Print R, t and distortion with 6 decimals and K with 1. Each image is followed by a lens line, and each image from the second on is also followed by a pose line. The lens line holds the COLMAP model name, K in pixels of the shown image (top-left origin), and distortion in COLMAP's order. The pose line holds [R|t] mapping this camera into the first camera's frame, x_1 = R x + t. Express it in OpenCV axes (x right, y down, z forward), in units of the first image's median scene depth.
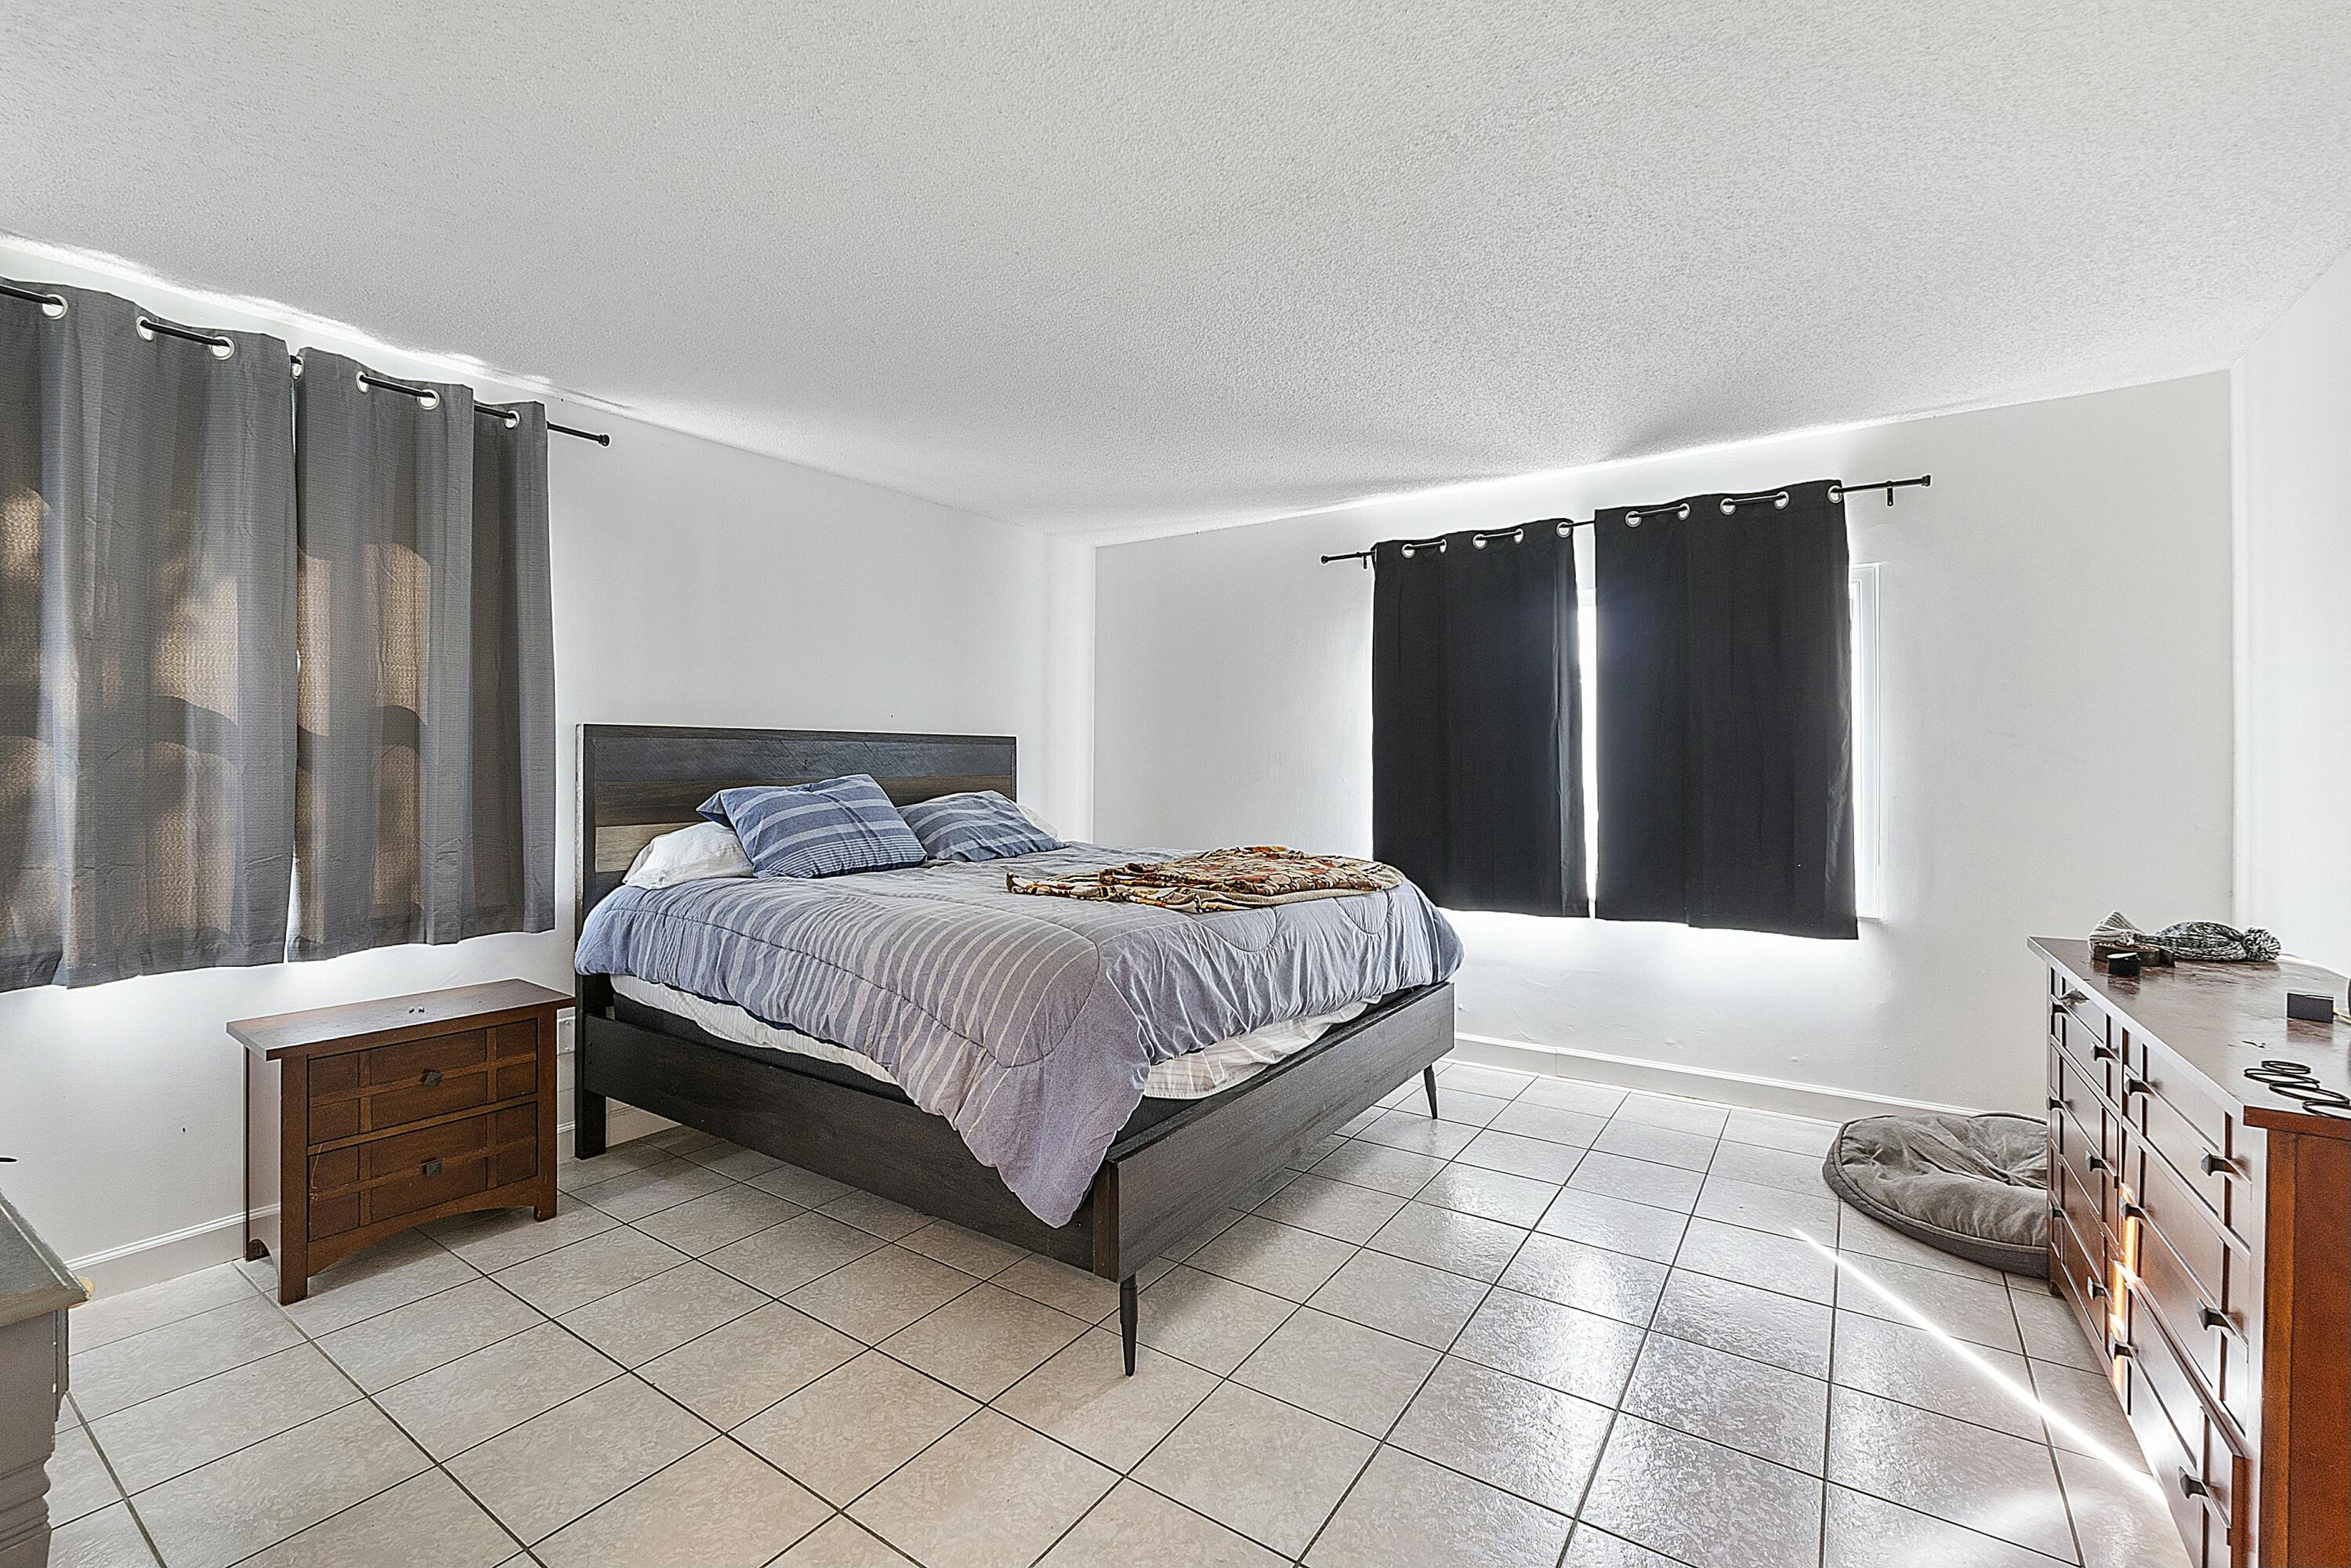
lens RADIAL K [[997.1, 0, 1173.5], [0, 997.1, 766.4], [0, 0, 1]] dist [-0.003375, -0.000755]
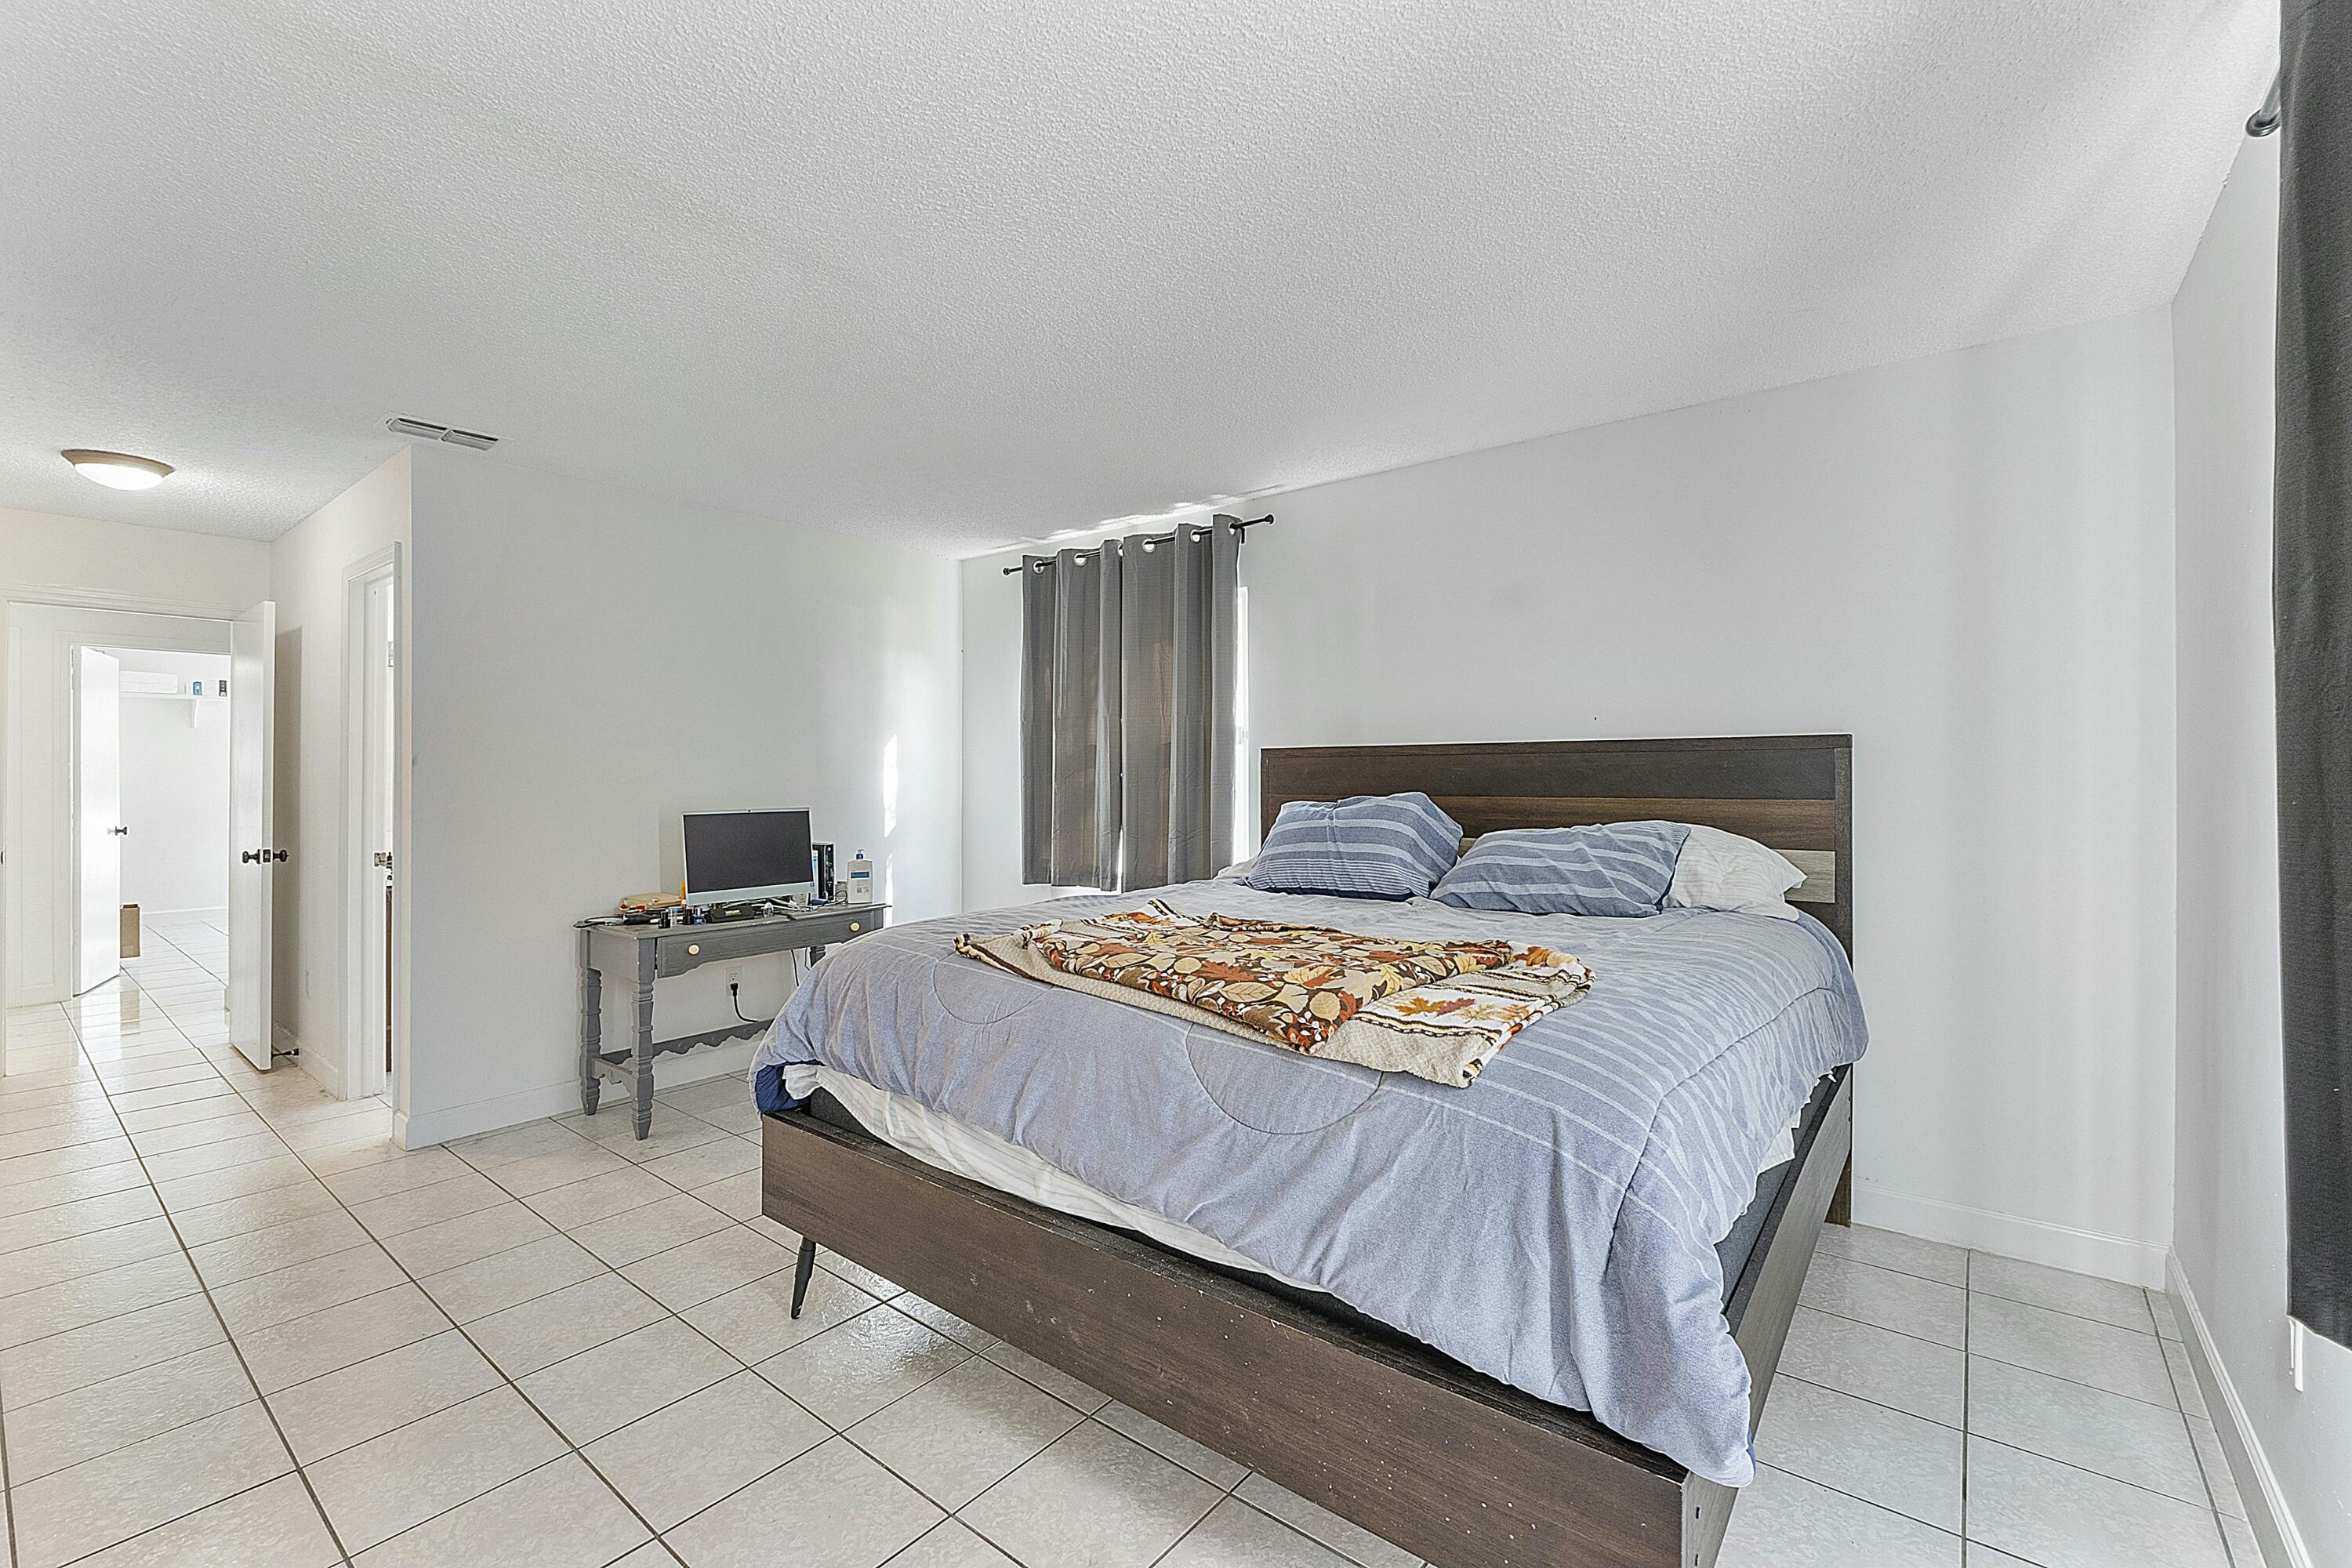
lens RADIAL K [[1007.0, 0, 1176.0], [0, 1007.0, 784.0], [0, 0, 1]] dist [-0.001615, 0.000161]
pose [[-0.068591, 0.007052, -0.997620, 0.698941], [-0.000509, 0.999975, 0.007104, -0.007002], [0.997645, 0.000995, -0.068585, 0.981702]]
